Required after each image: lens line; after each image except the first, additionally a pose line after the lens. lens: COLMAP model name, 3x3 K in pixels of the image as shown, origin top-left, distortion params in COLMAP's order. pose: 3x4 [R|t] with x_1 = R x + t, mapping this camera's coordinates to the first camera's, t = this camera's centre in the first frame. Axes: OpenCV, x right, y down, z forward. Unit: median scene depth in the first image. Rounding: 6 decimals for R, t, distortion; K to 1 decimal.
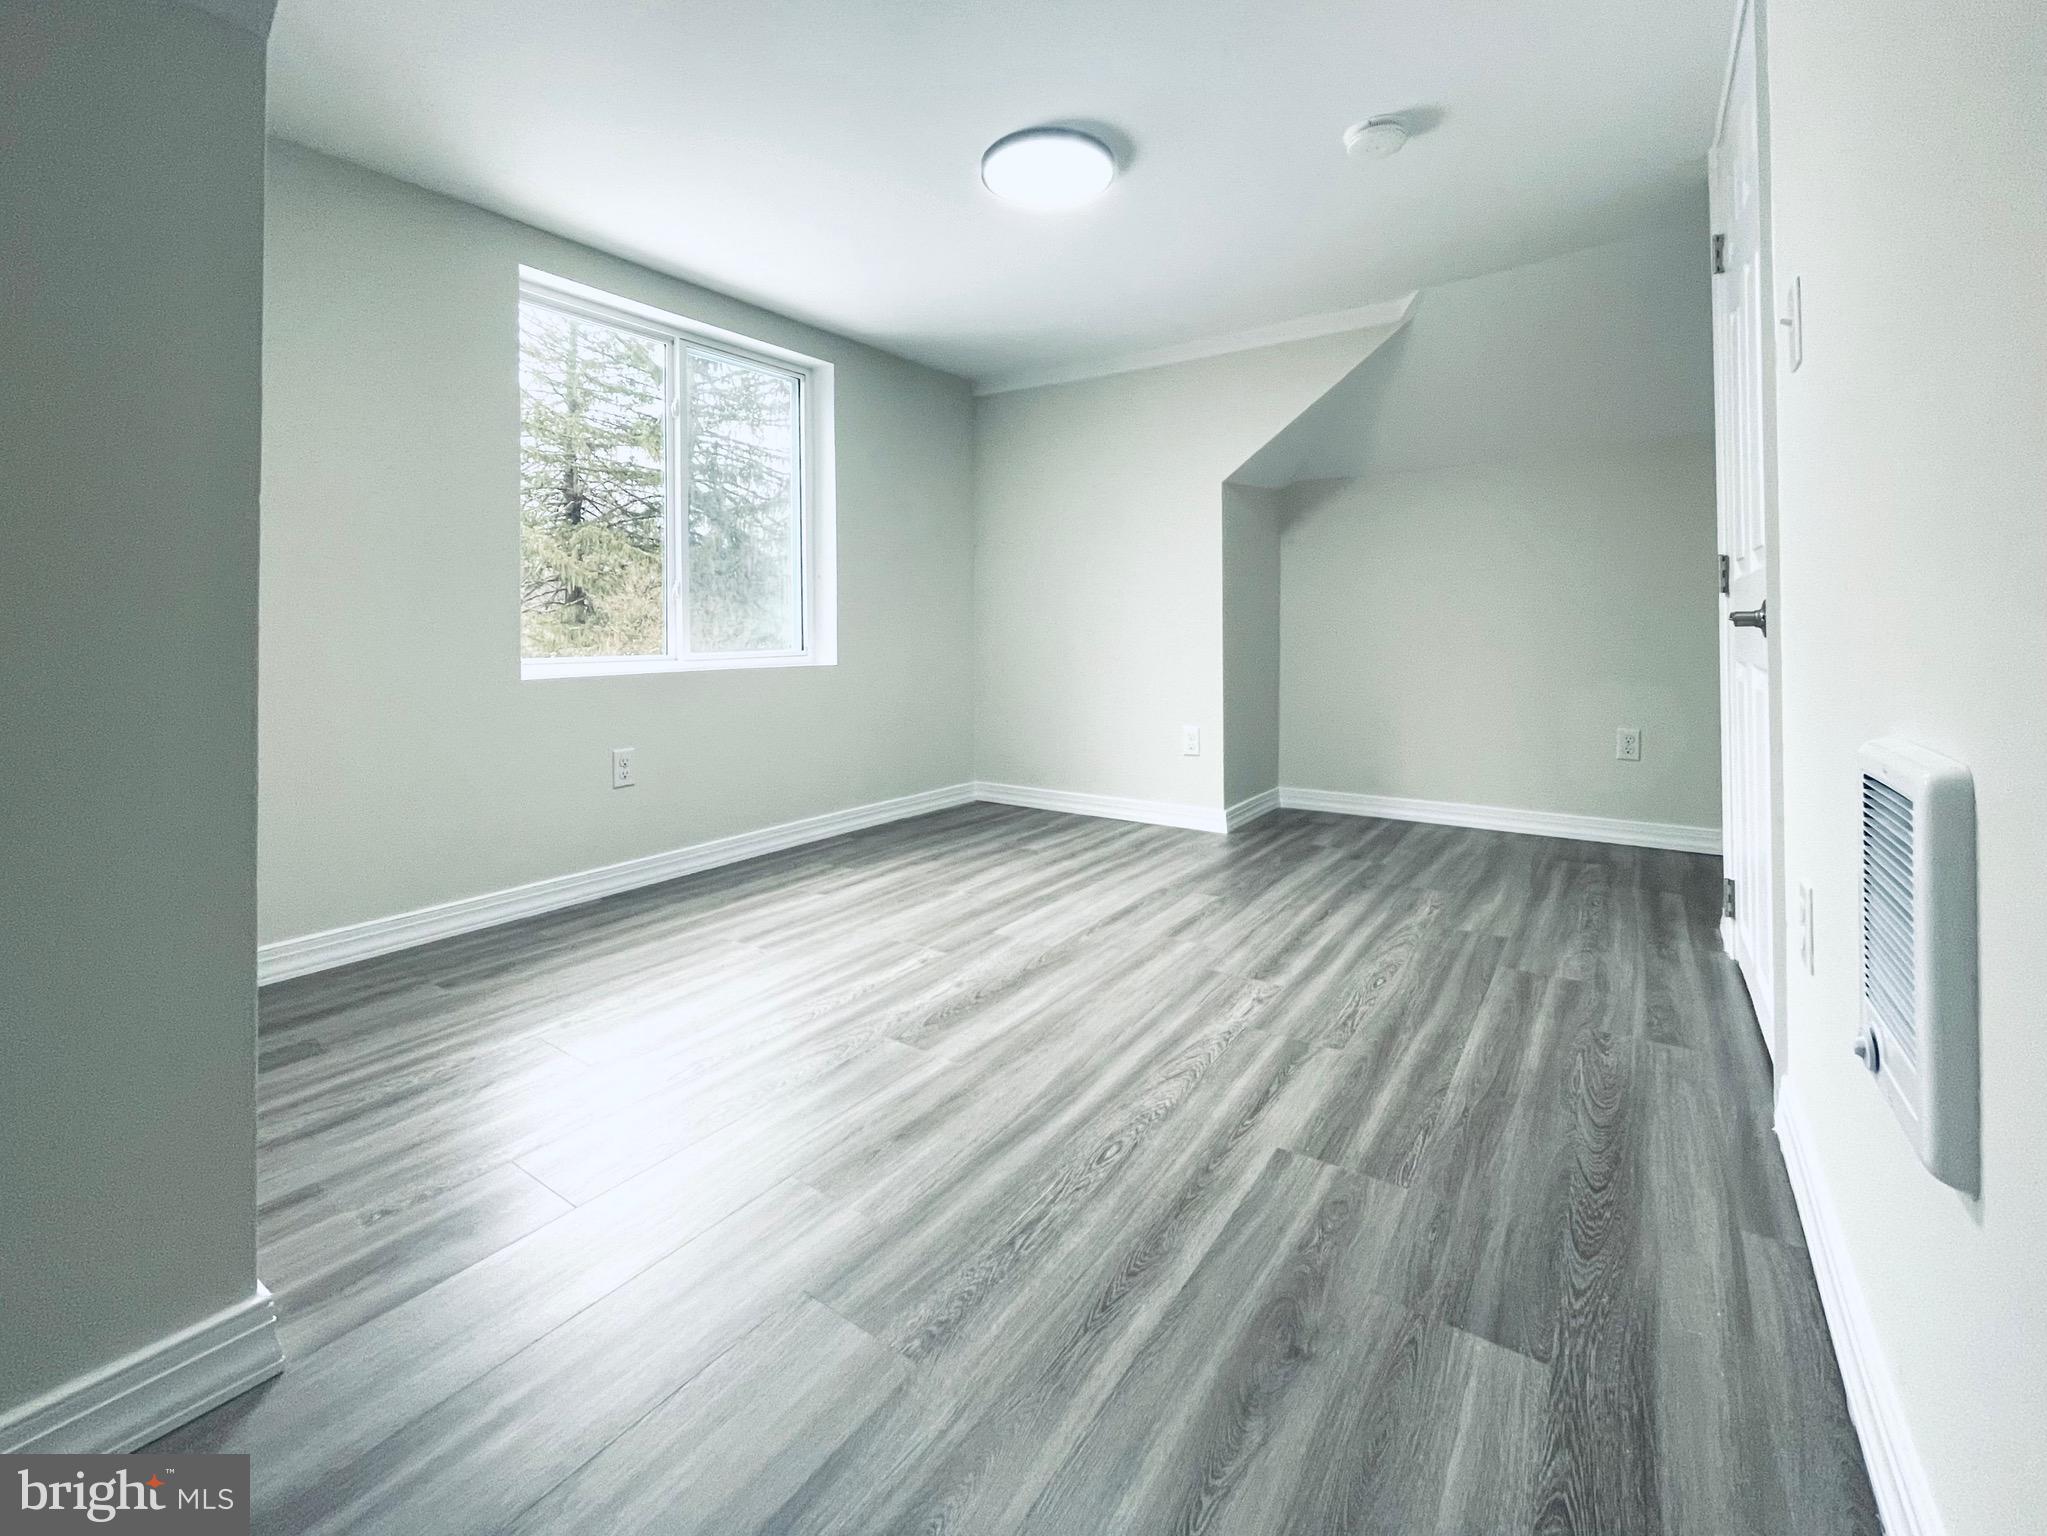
lens RADIAL K [[825.0, 0, 1035.5], [0, 825.0, 764.2], [0, 0, 1]] dist [-0.003432, -0.000325]
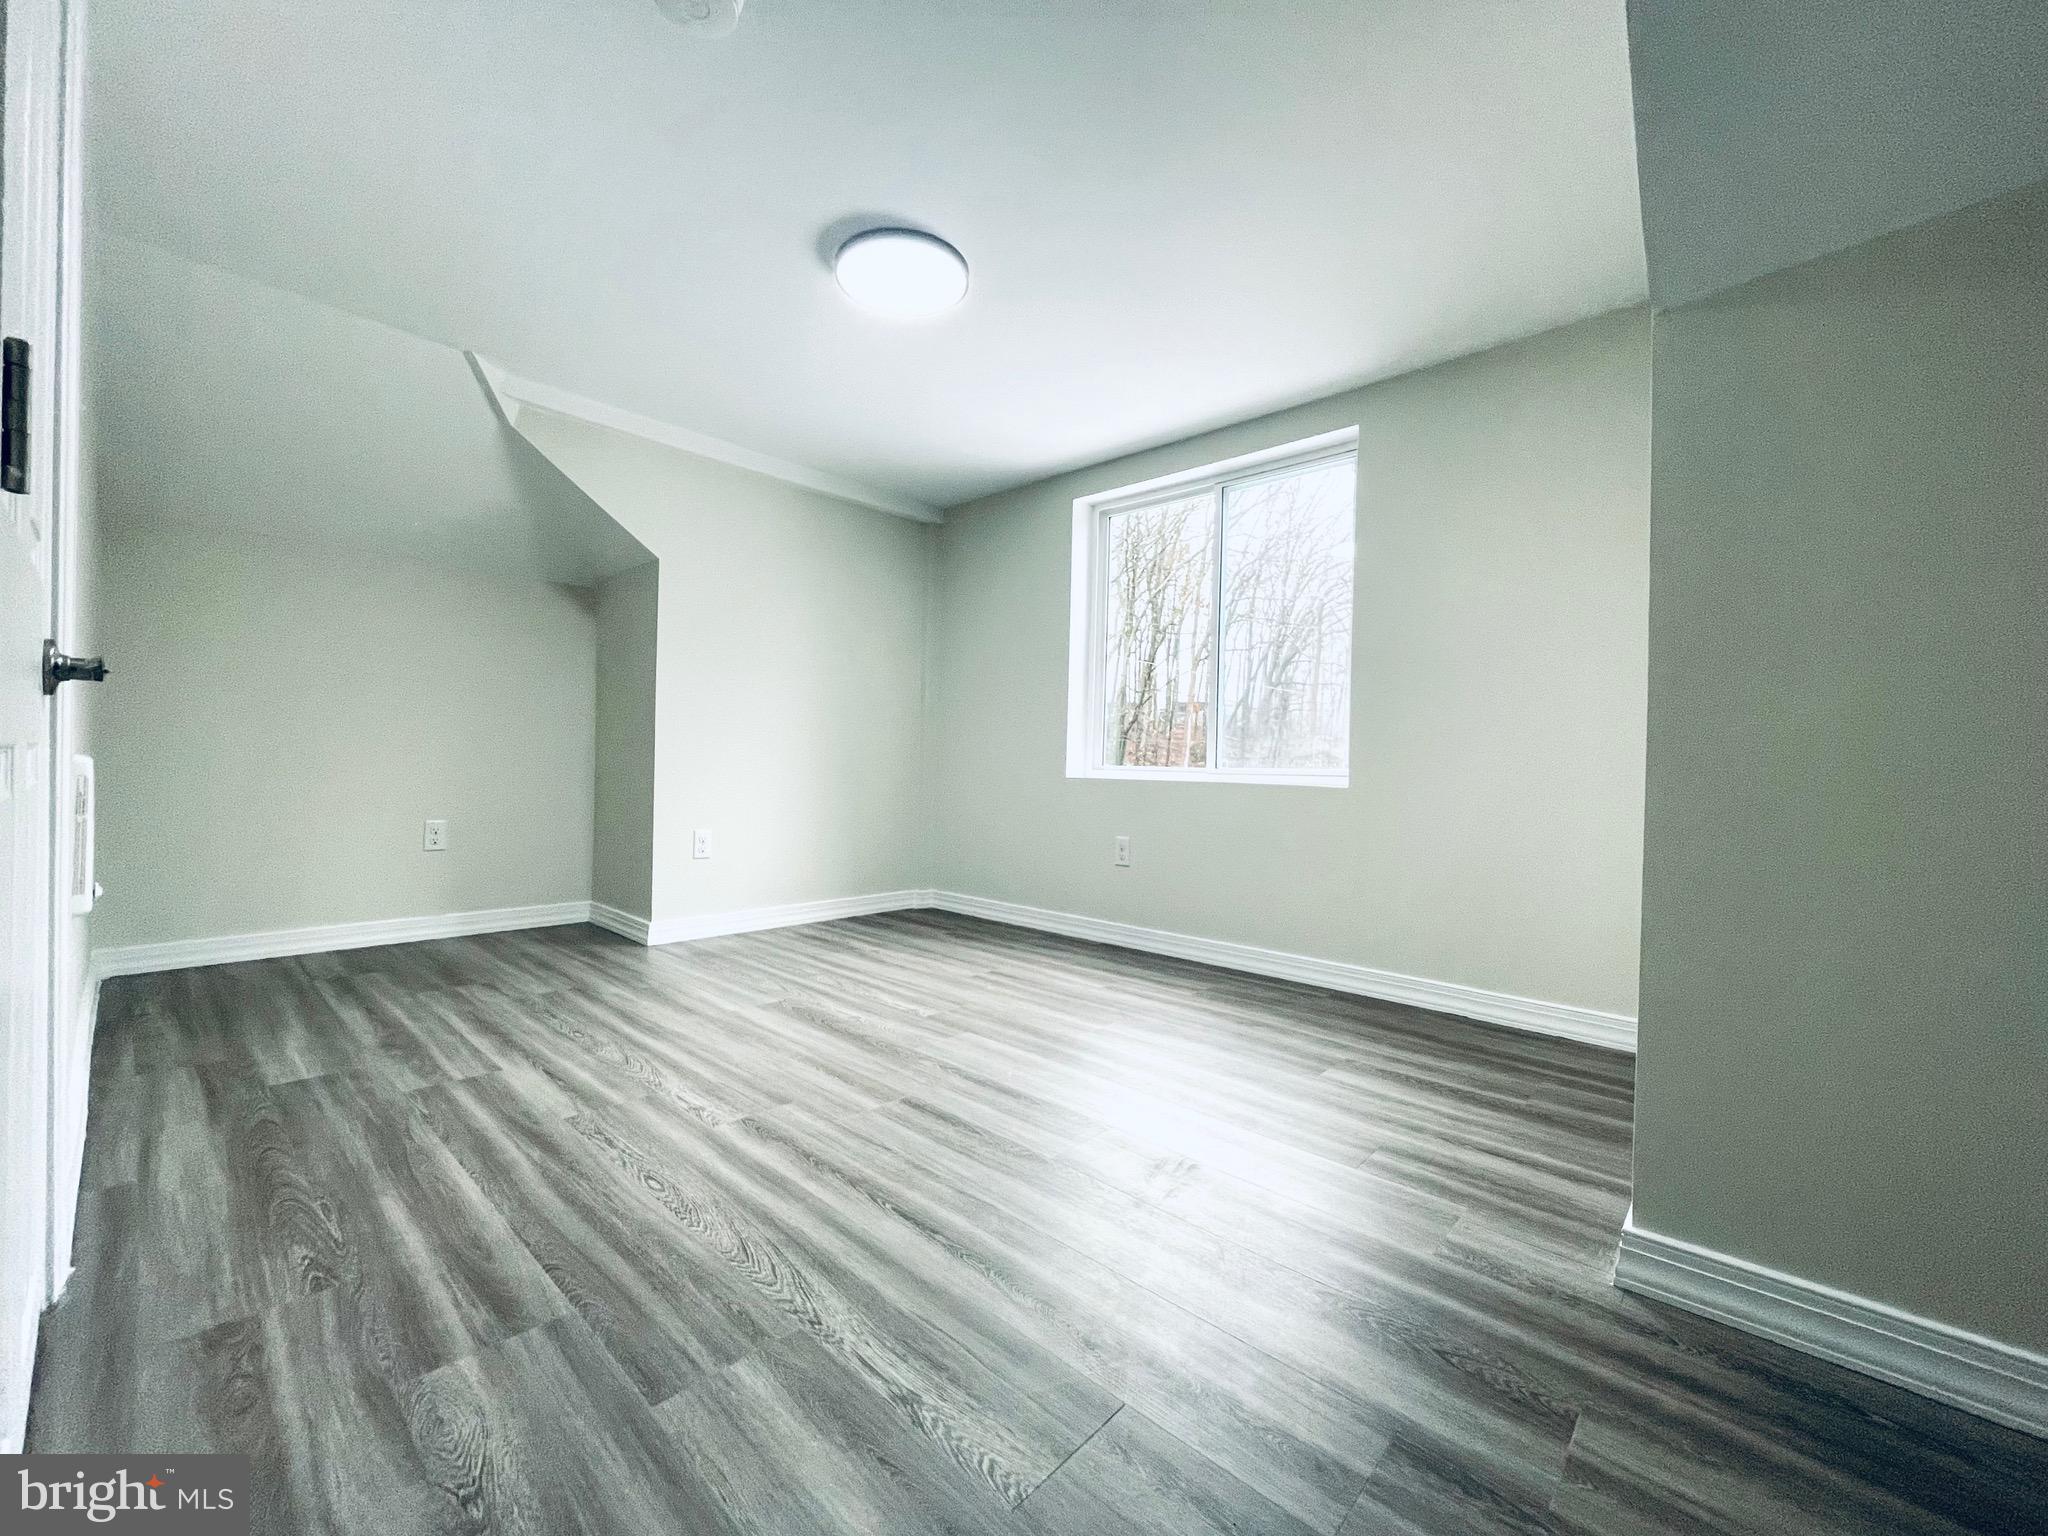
lens RADIAL K [[825.4, 0, 1023.5], [0, 825.4, 772.2], [0, 0, 1]] dist [-0.003432, -0.000325]
pose [[-0.119991, 0.014663, -0.992667, 1.490811], [-0.179989, 0.982999, 0.036277, -0.245244], [0.976323, 0.183022, -0.115312, 1.813918]]
